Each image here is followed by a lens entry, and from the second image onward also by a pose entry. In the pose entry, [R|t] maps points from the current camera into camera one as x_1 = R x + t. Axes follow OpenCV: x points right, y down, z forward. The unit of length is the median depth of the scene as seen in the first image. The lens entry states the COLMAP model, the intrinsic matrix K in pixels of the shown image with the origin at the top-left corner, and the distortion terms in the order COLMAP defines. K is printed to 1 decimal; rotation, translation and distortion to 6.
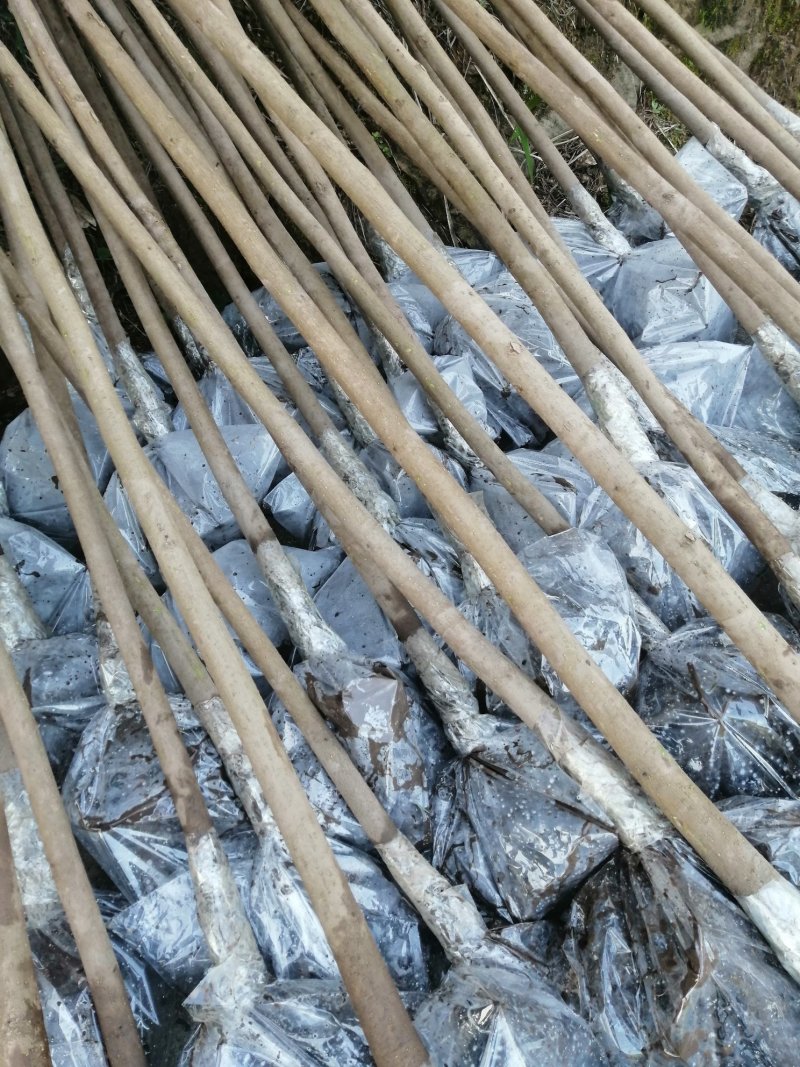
lens RADIAL K [[853.3, 0, 398.6], [0, 853.3, 528.0], [0, 0, 1]] dist [-0.009252, 0.002070]
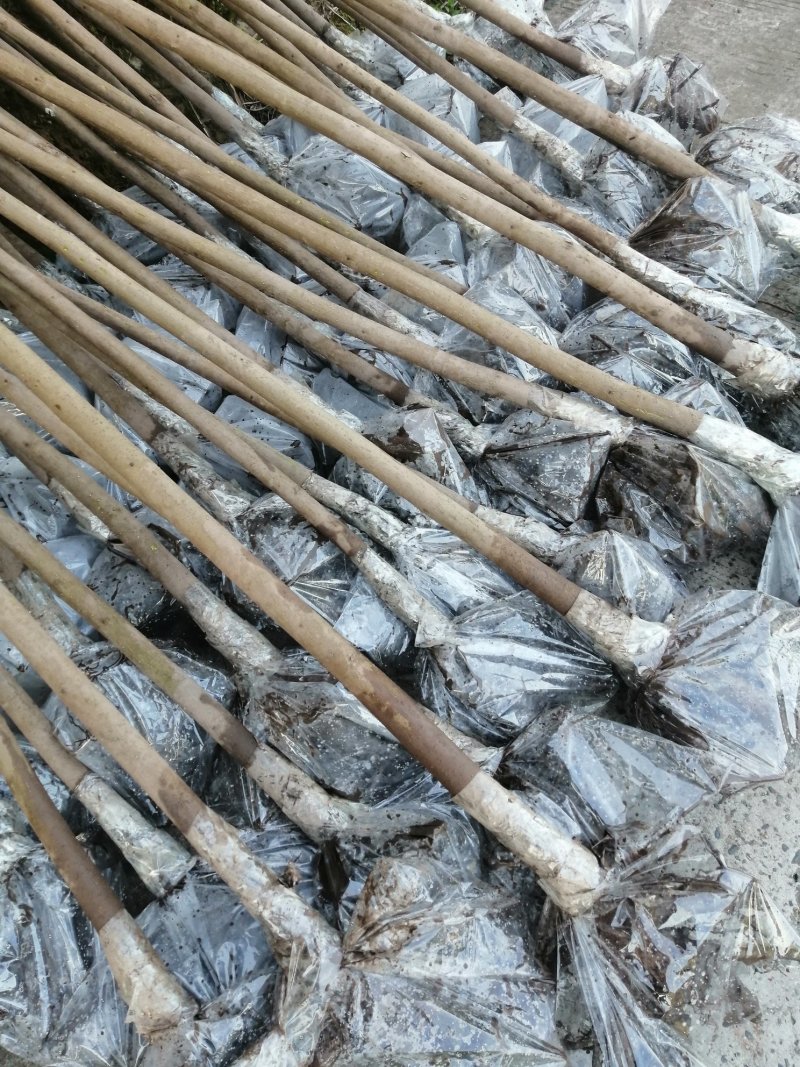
lens RADIAL K [[841.3, 0, 400.0], [0, 841.3, 533.5], [0, 0, 1]] dist [-0.003223, 0.013380]
pose [[0.869725, -0.398539, 0.291109, -0.525023], [0.378003, 0.917151, 0.126282, 0.175378], [-0.317319, 0.000209, 0.948319, -0.270275]]
